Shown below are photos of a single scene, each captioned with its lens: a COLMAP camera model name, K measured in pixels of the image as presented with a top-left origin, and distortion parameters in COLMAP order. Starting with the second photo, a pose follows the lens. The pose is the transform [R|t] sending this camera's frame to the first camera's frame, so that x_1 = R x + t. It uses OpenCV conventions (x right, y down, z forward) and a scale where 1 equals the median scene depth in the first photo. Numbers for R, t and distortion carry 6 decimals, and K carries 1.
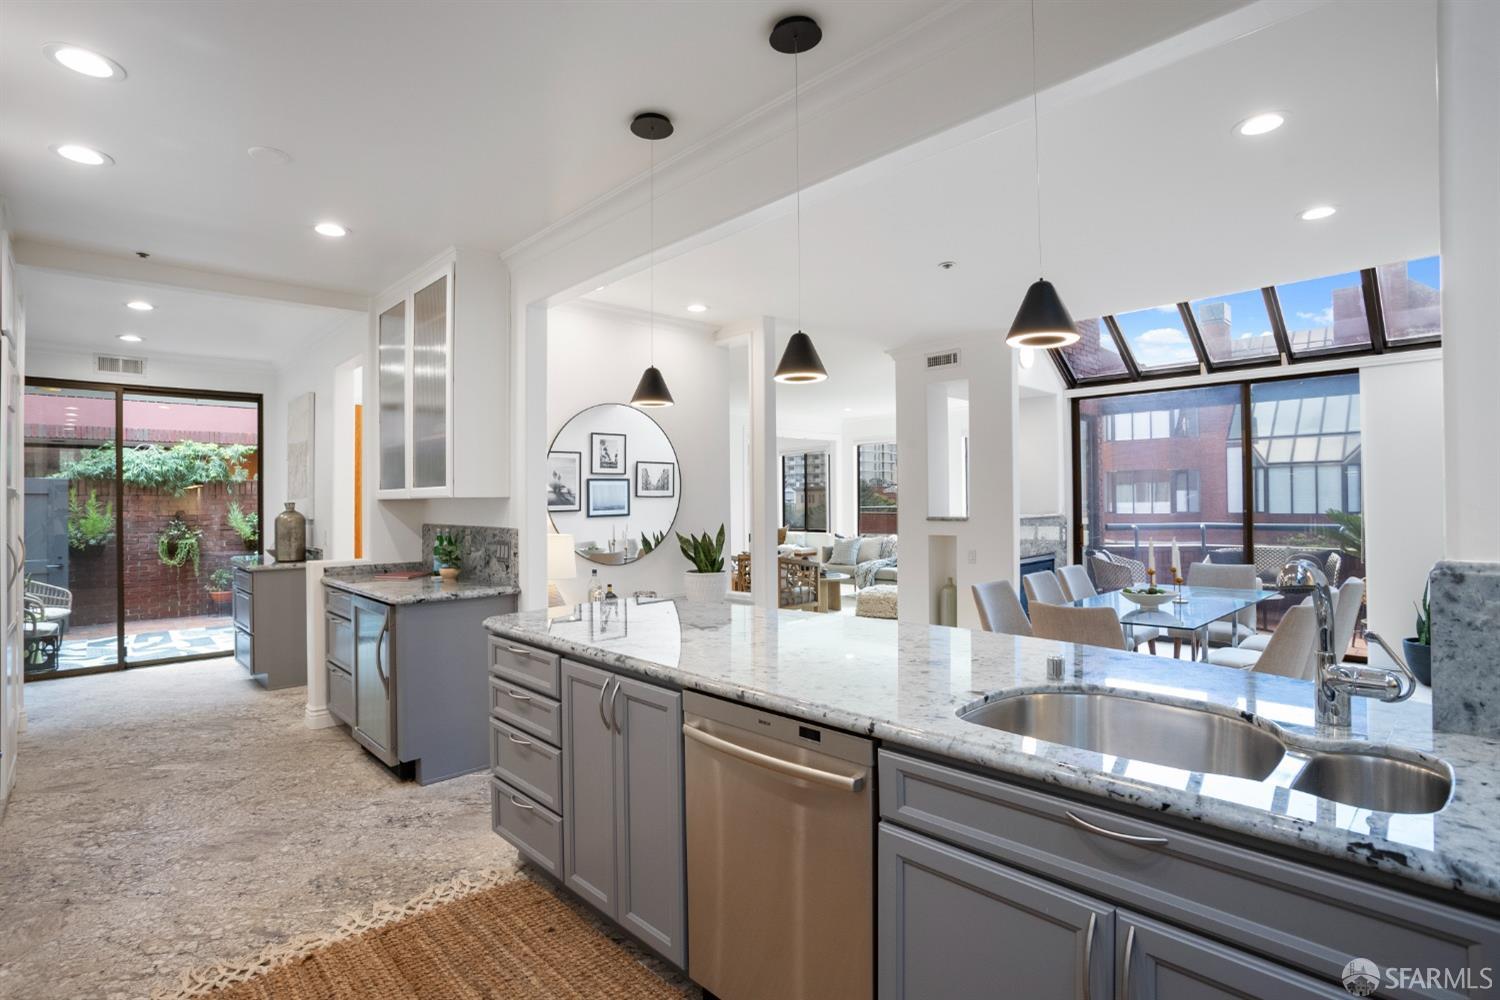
lens RADIAL K [[737.2, 0, 738.8], [0, 737.2, 495.9], [0, 0, 1]] dist [-0.072675, 0.035146]
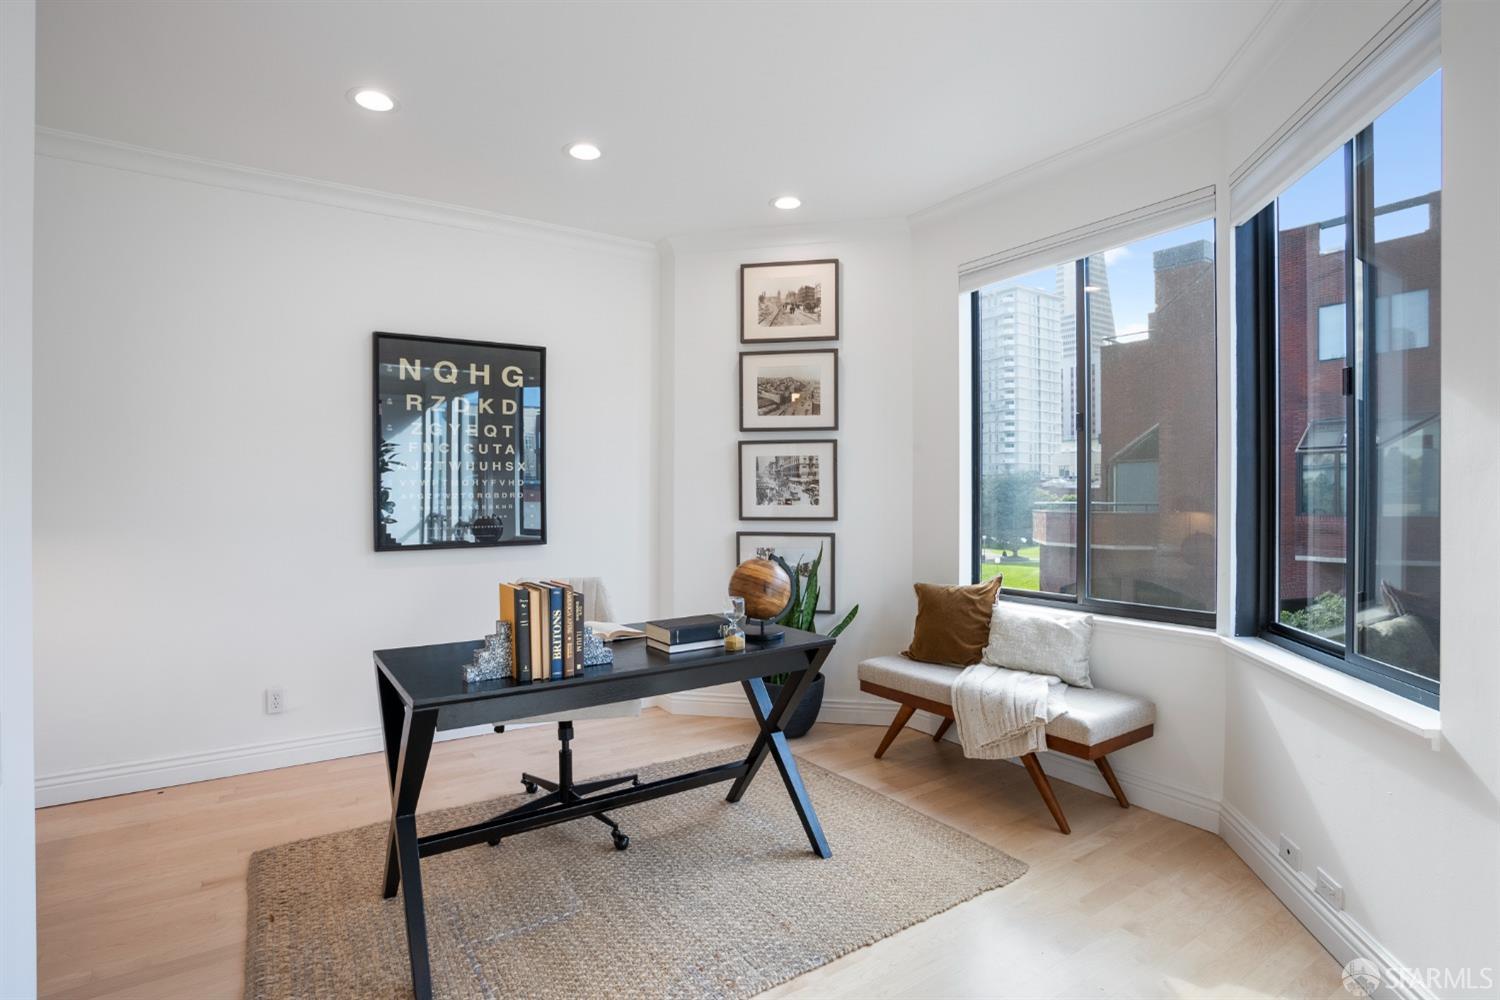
lens RADIAL K [[737.2, 0, 738.8], [0, 737.2, 495.9], [0, 0, 1]] dist [-0.072675, 0.035146]
pose [[0.982067, 0.008702, -0.188329, 0.047821], [-0.007086, 0.999932, 0.009256, 0.021046], [0.188397, -0.007755, 0.982062, 1.253385]]
